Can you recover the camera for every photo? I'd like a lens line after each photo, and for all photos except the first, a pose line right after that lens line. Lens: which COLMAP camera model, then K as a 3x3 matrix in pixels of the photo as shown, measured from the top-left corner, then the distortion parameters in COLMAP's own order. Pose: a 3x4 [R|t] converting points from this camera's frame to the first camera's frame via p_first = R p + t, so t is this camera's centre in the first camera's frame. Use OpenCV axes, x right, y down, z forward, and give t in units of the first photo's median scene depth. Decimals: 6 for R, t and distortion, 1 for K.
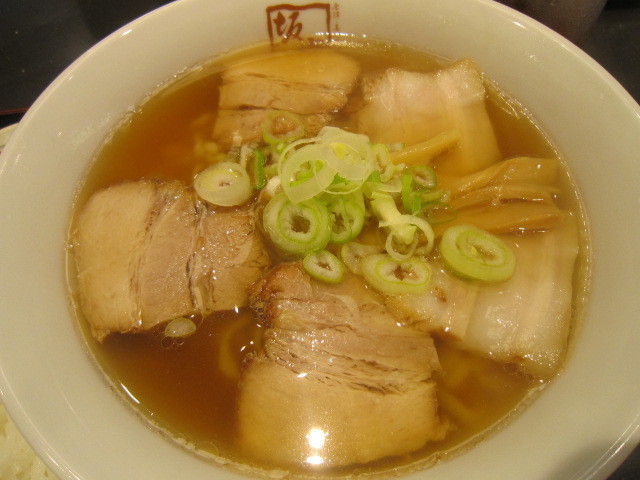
lens RADIAL K [[443.6, 0, 320.0], [0, 443.6, 240.0], [0, 0, 1]] dist [-0.059287, 0.007024]
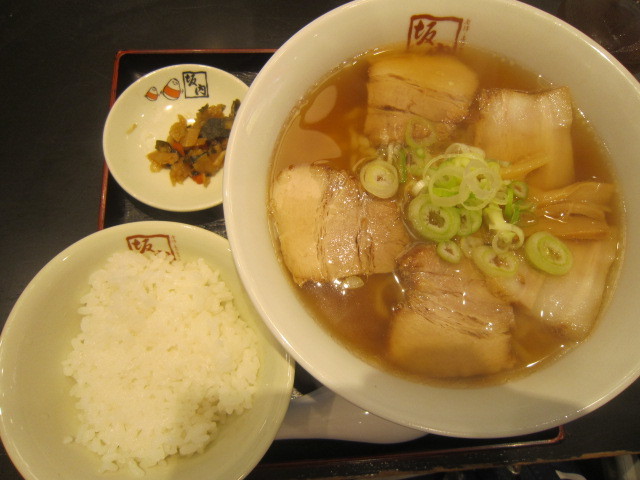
lens RADIAL K [[443.6, 0, 320.0], [0, 443.6, 240.0], [0, 0, 1]] dist [-0.059287, 0.007024]
pose [[0.992760, 0.115942, 0.031395, -0.442628], [-0.120101, 0.962439, 0.243490, -0.267782], [-0.001986, -0.245497, 0.969395, -0.397038]]
